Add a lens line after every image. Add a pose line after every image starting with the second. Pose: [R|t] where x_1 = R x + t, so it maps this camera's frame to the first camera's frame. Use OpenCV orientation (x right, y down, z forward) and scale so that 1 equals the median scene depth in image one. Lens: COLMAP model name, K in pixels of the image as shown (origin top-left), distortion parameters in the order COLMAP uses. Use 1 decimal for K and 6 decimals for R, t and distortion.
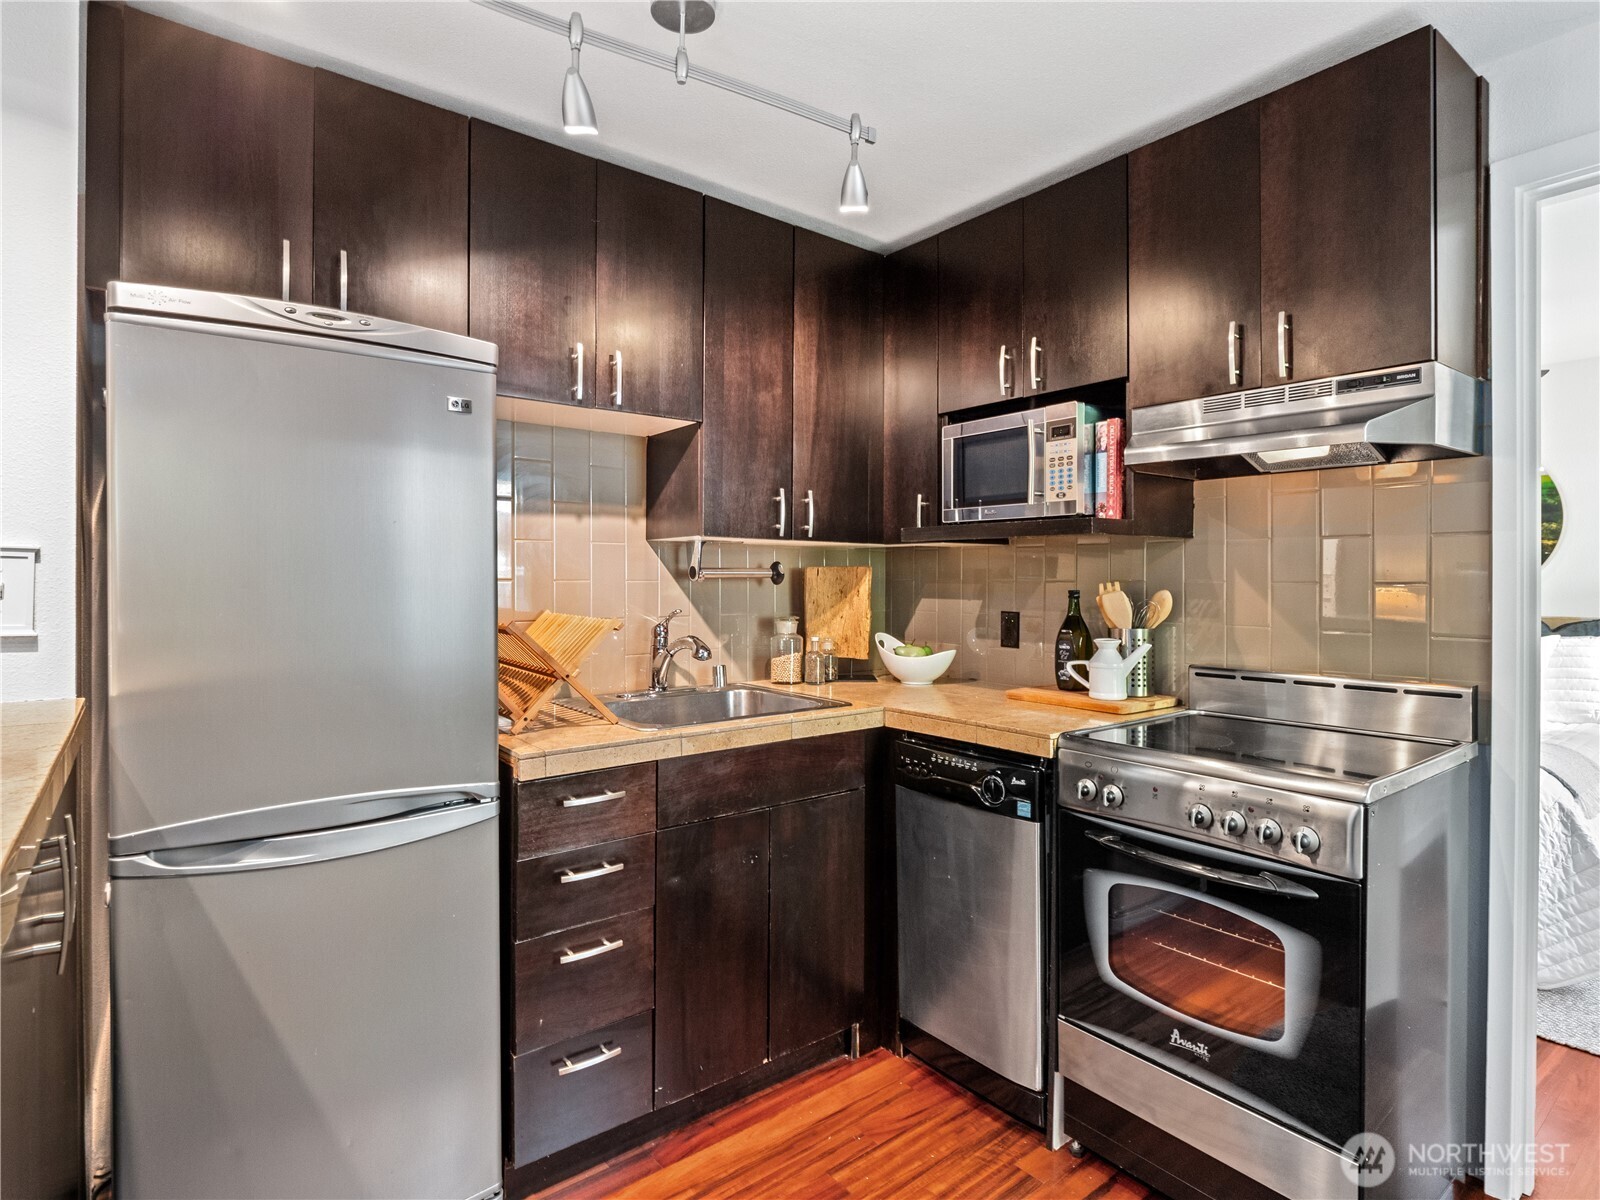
lens RADIAL K [[858.8, 0, 792.3], [0, 858.8, 586.1], [0, 0, 1]] dist [0.001692, -0.000929]
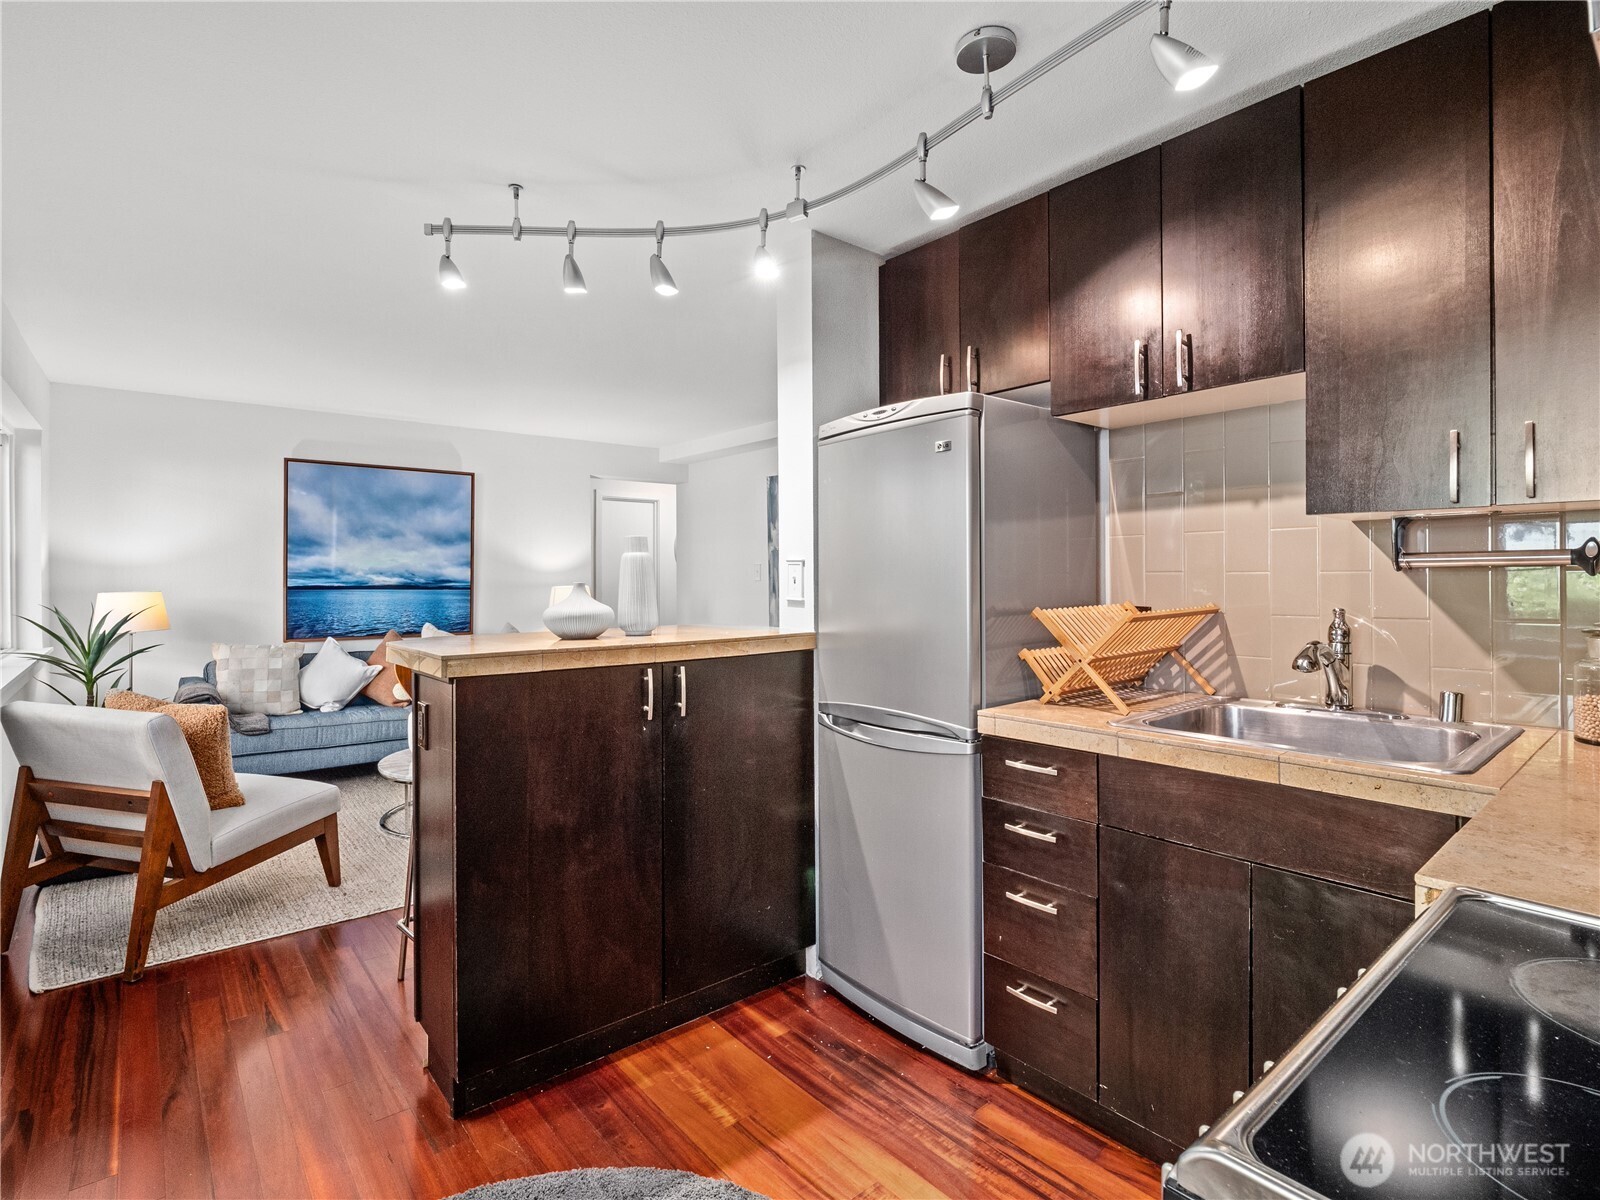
lens RADIAL K [[779.8, 0, 790.5], [0, 779.8, 577.7], [0, 0, 1]] dist [-0.008958, -0.005502]
pose [[0.024520, -0.000423, -0.999699, 0.664258], [-0.001025, 0.999999, -0.000449, 0.000748], [0.999699, 0.001035, 0.024519, 0.564999]]
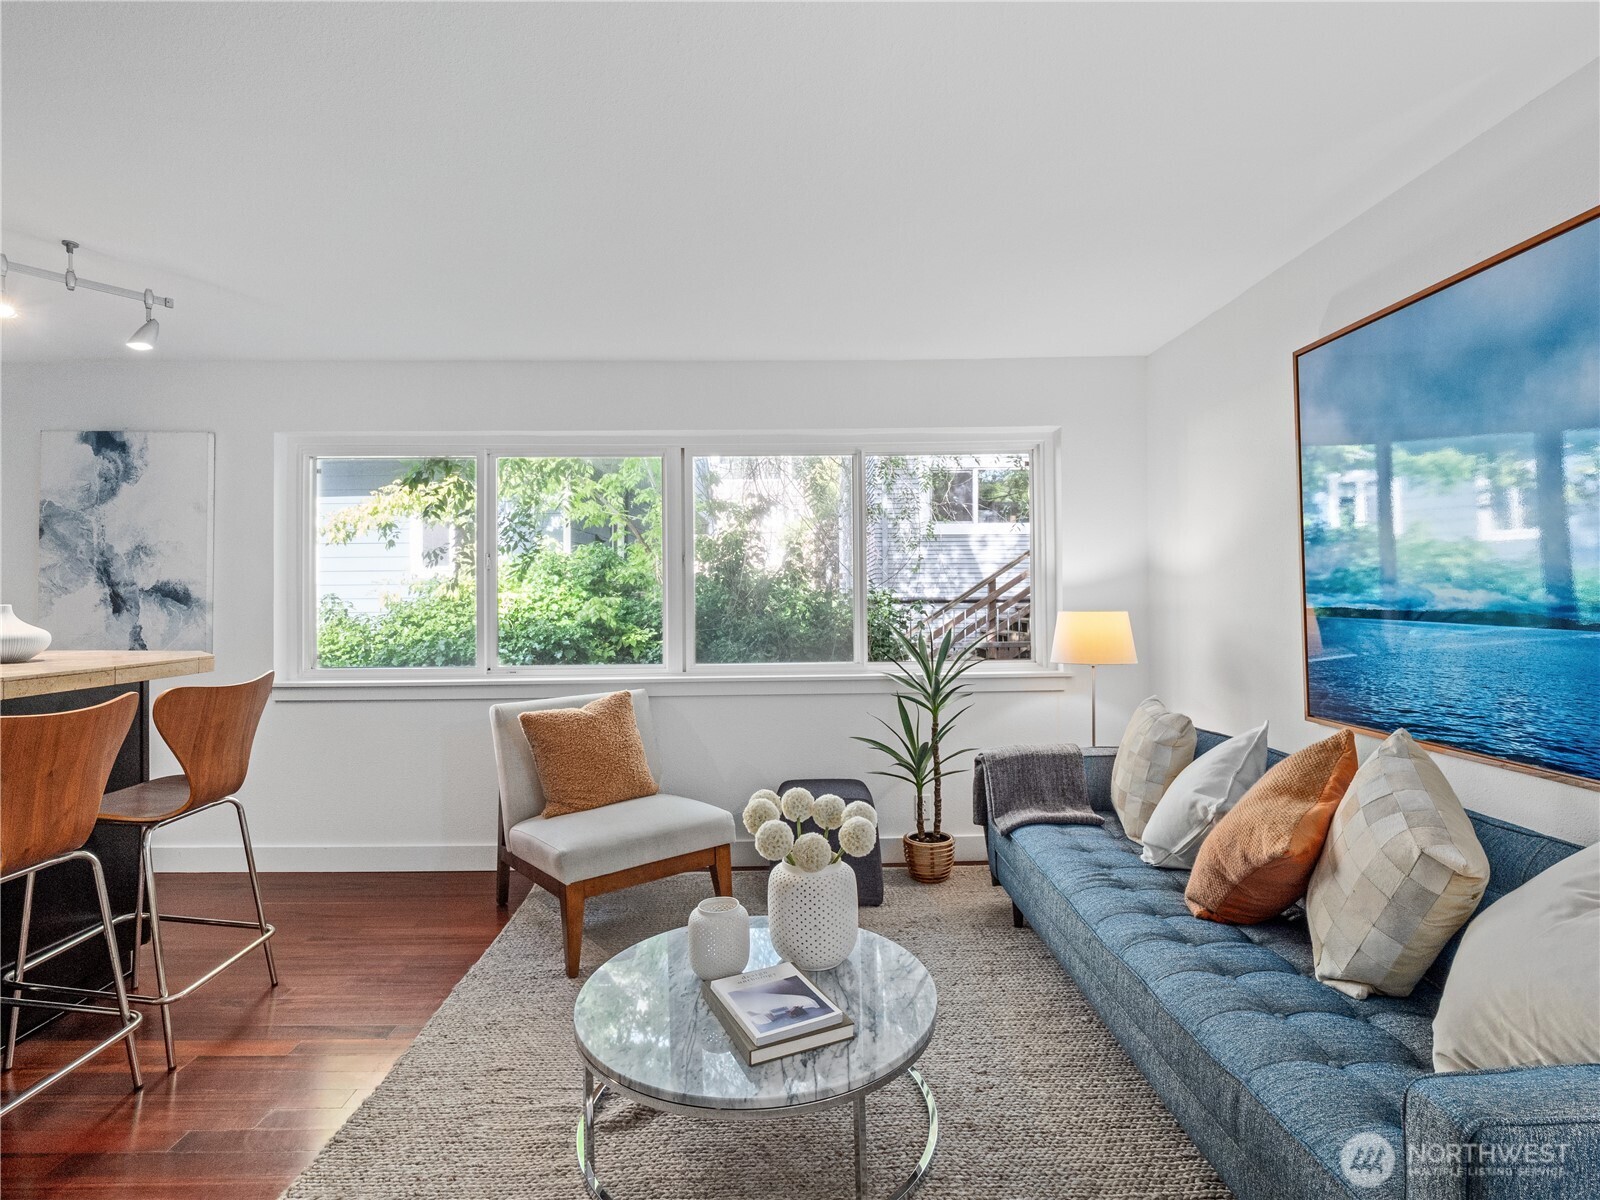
lens RADIAL K [[779.8, 0, 803.8], [0, 779.8, 590.4], [0, 0, 1]] dist [-0.008958, -0.005502]
pose [[-0.803435, 0.007455, 0.595346, -1.877698], [0.007028, 0.999971, -0.003036, -0.001514], [-0.595352, 0.001745, -0.803463, 0.485560]]
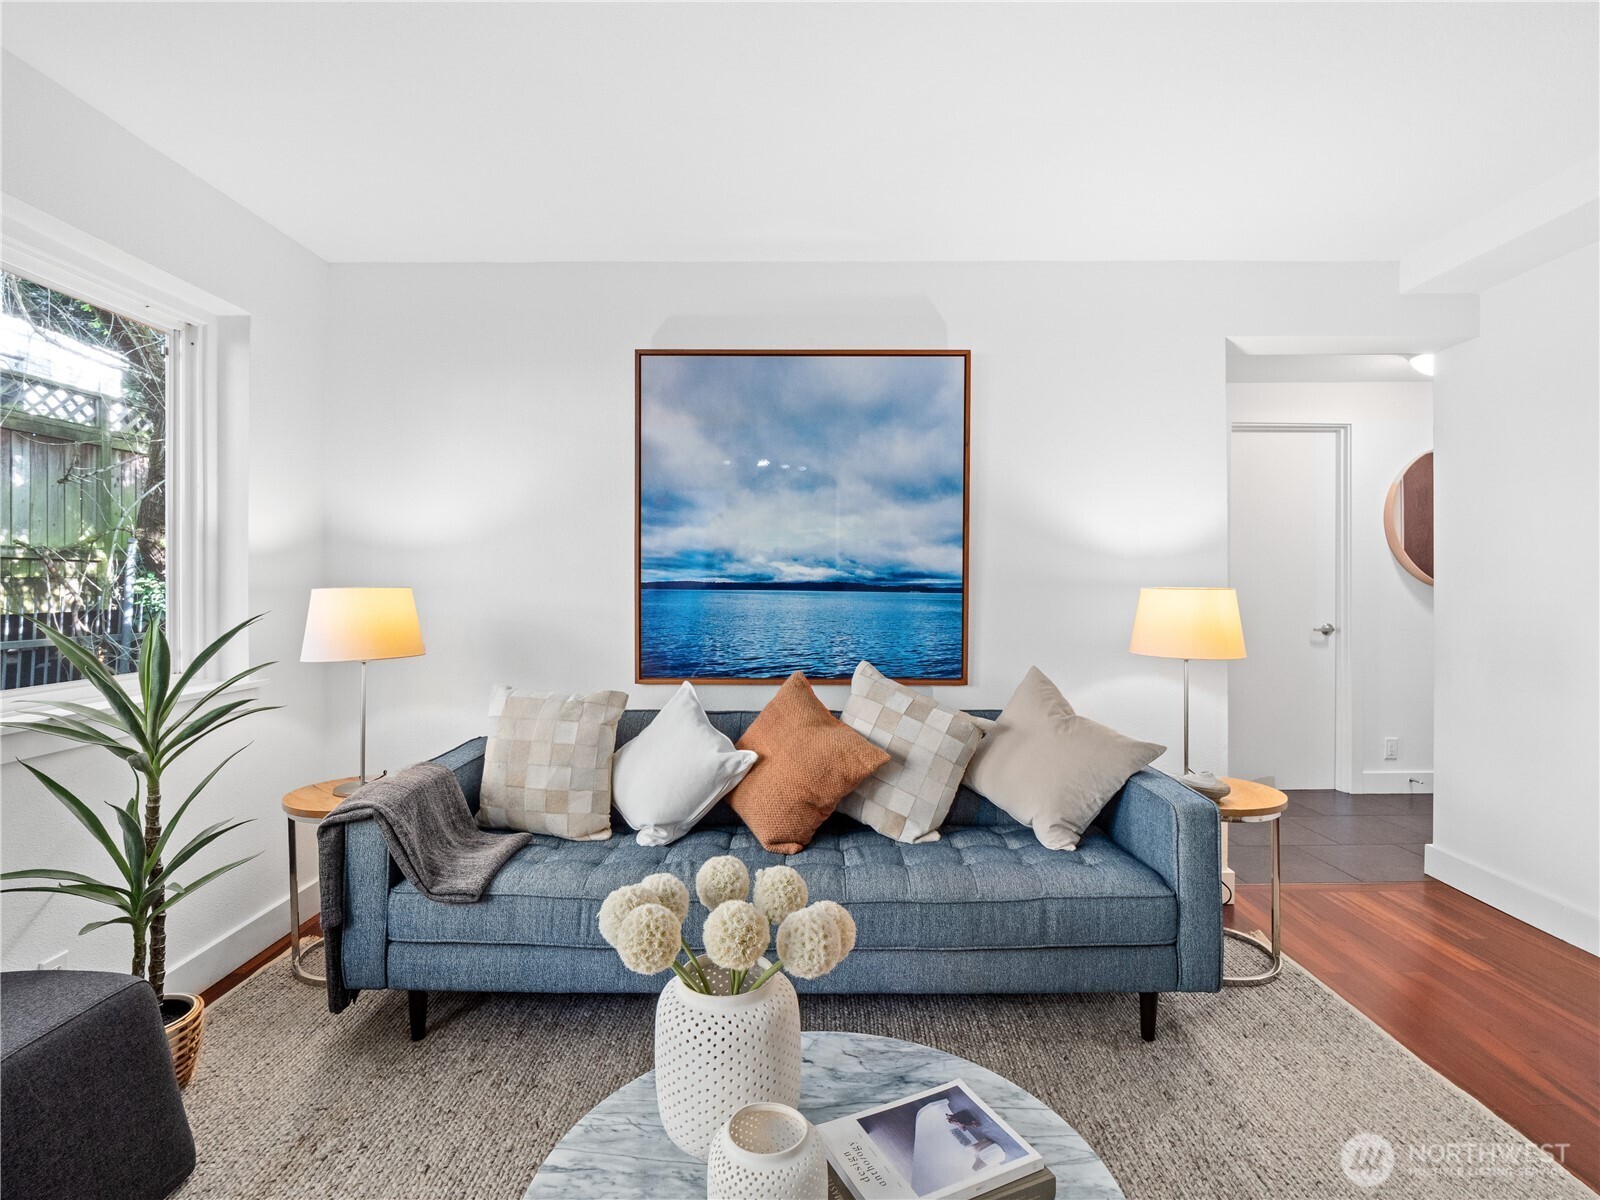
lens RADIAL K [[795.7, 0, 799.5], [0, 795.7, 589.7], [0, 0, 1]] dist [-0.006630, -0.002638]
pose [[-0.614421, -0.002882, -0.788973, -0.874061], [-0.005388, 0.999985, 0.000543, 0.038118], [0.788960, 0.004584, -0.614427, 0.116912]]
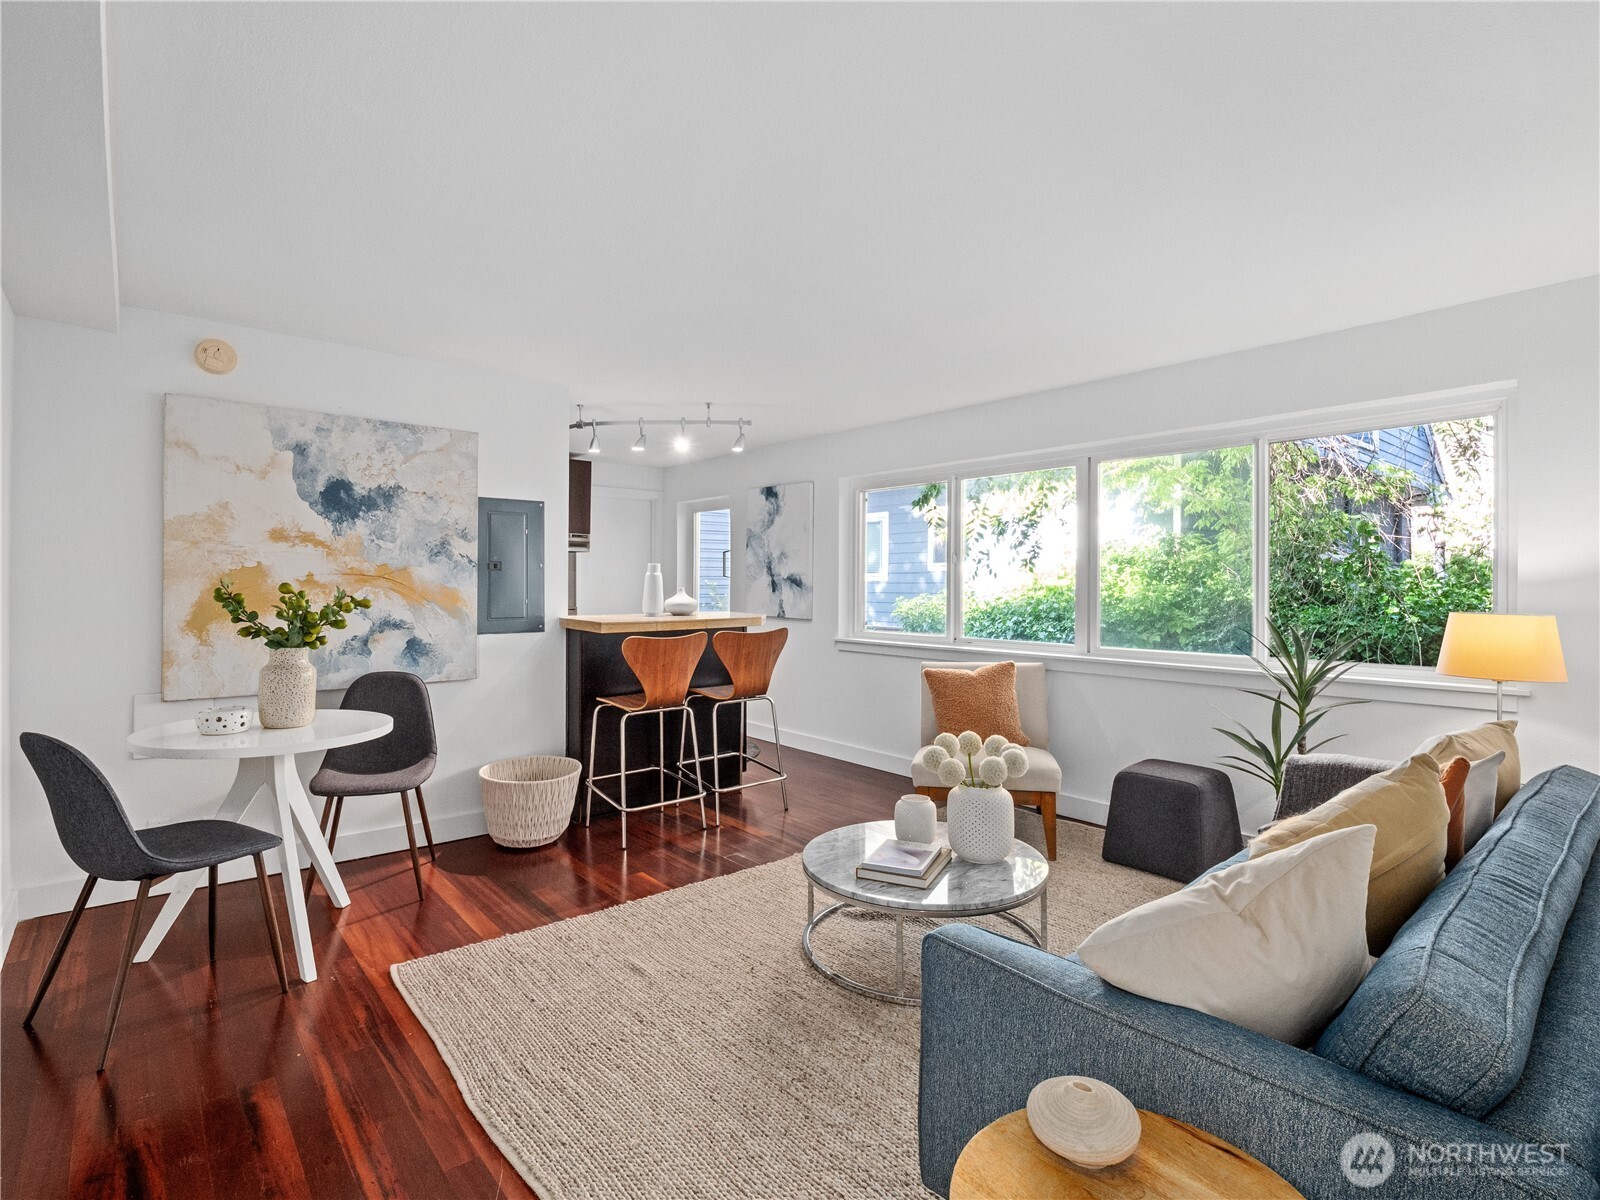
lens RADIAL K [[779.8, 0, 805.8], [0, 779.8, 586.1], [0, 0, 1]] dist [-0.008958, -0.005502]
pose [[-0.056518, -0.010260, 0.998349, -2.592309], [0.000490, 0.999947, 0.010305, -0.019325], [-0.998401, 0.001071, -0.056510, 0.076189]]
